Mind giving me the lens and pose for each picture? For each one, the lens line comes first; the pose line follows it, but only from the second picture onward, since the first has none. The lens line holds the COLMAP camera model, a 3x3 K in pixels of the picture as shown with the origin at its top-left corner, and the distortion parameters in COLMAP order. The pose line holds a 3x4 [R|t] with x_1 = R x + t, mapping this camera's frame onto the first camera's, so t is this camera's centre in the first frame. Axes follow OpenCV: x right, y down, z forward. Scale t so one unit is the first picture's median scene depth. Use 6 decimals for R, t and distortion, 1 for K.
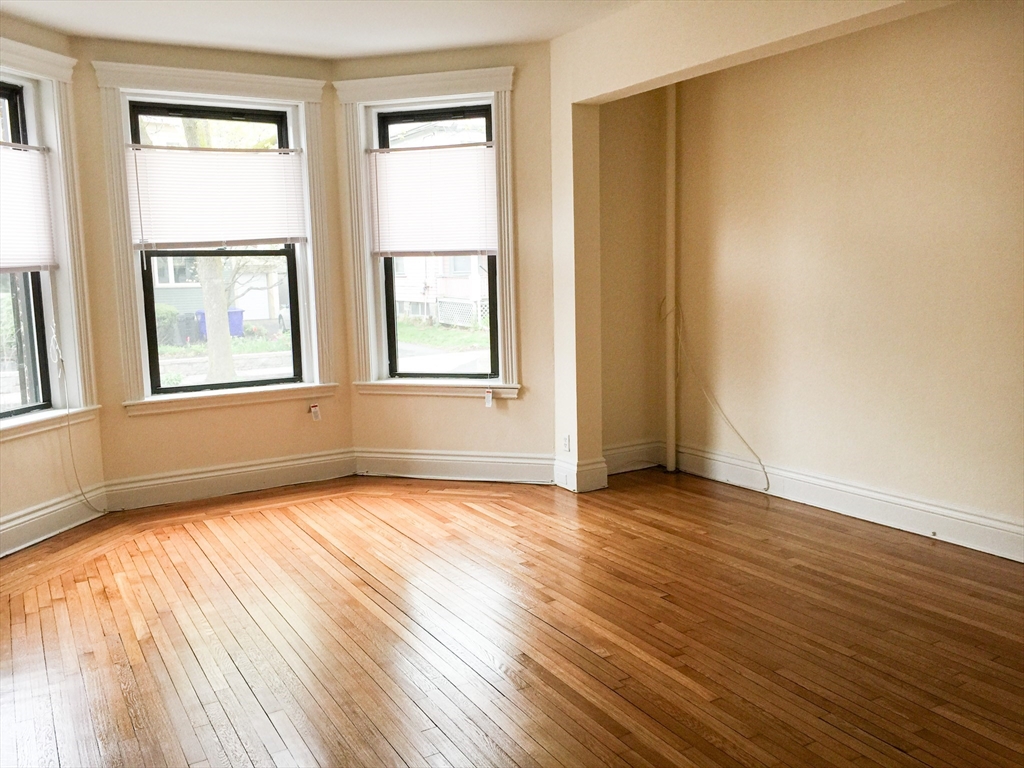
lens RADIAL K [[876.3, 0, 498.8], [0, 876.3, 386.5], [0, 0, 1]] dist [0.074042, -0.085087]
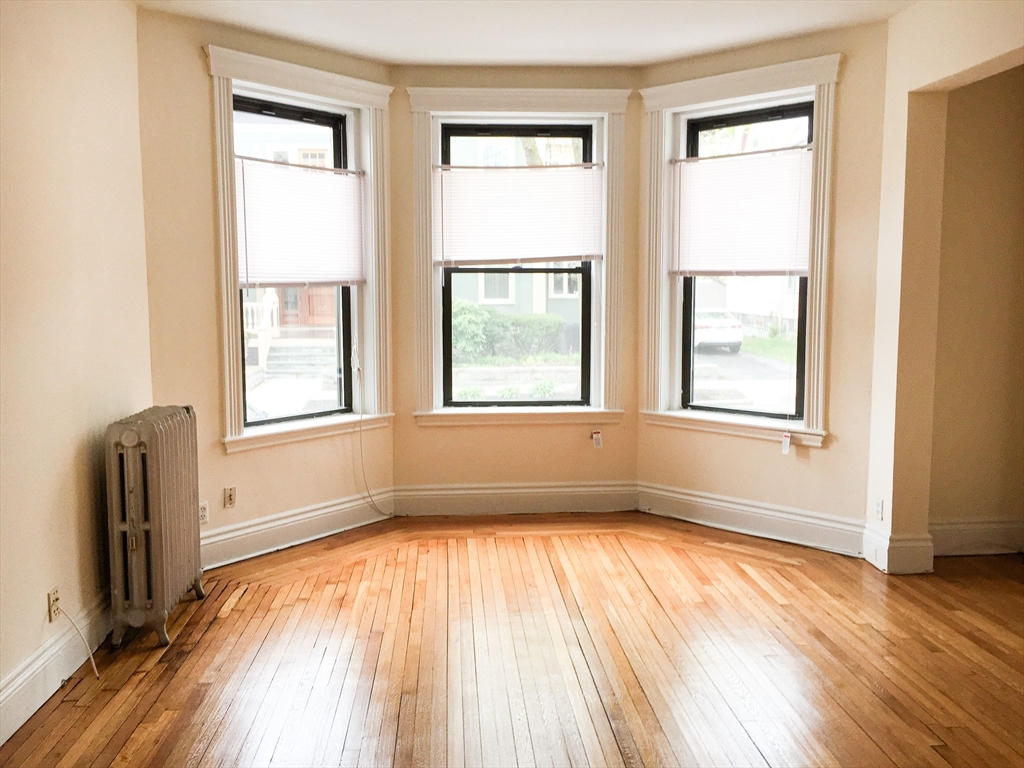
lens RADIAL K [[876.3, 0, 510.9], [0, 876.3, 376.4], [0, 0, 1]] dist [0.074042, -0.085087]
pose [[0.900343, 0.068307, -0.429786, 0.115504], [-0.078689, 0.996879, -0.006407, -0.026245], [0.428007, 0.039588, 0.902908, 0.113571]]
